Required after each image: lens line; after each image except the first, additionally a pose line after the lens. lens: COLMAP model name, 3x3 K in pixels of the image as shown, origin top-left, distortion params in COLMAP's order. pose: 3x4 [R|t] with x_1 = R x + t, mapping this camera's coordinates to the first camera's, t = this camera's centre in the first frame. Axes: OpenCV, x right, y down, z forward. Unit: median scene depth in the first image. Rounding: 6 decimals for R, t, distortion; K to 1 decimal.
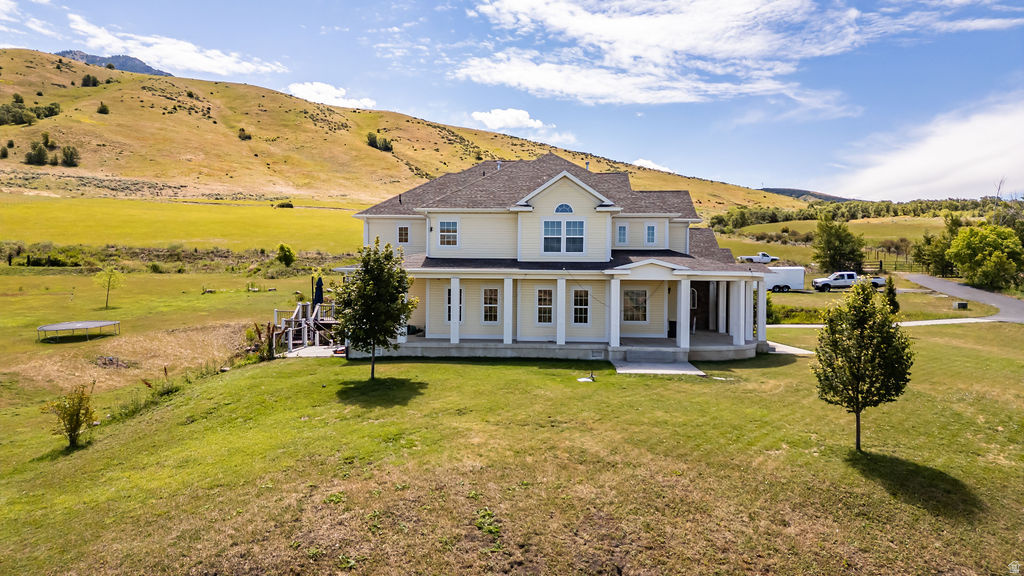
lens RADIAL K [[730.5, 0, 516.8], [0, 730.5, 283.9], [0, 0, 1]] dist [0.053695, -0.031872]
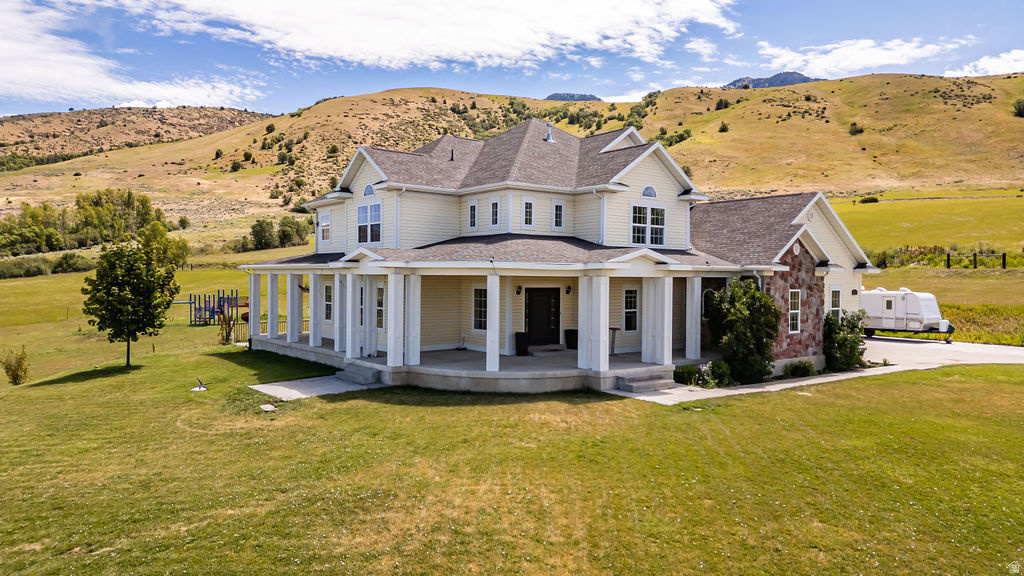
lens RADIAL K [[730.5, 0, 505.0], [0, 730.5, 284.7], [0, 0, 1]] dist [0.053695, -0.031872]
pose [[0.651699, 0.000729, -0.758477, 0.060707], [-0.001916, 0.999998, -0.000685, 0.000356], [0.758475, 0.001899, 0.651699, 0.033157]]
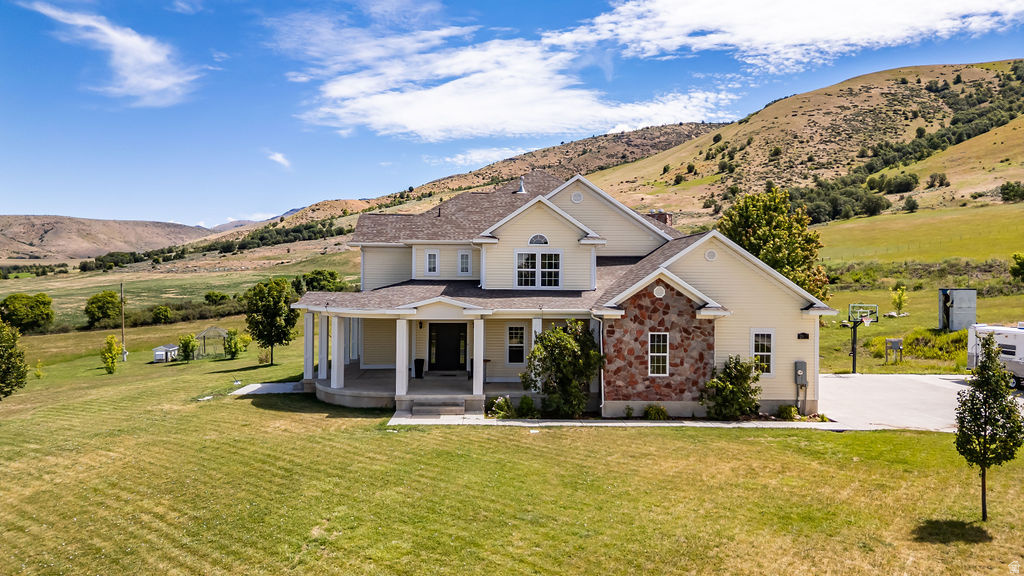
lens RADIAL K [[730.5, 0, 513.1], [0, 730.5, 286.1], [0, 0, 1]] dist [0.053695, -0.031872]
pose [[0.067074, 0.000456, -0.997748, 0.101160], [-0.004764, 0.999989, 0.000137, -0.004478], [0.997737, 0.004744, 0.067075, 0.091580]]
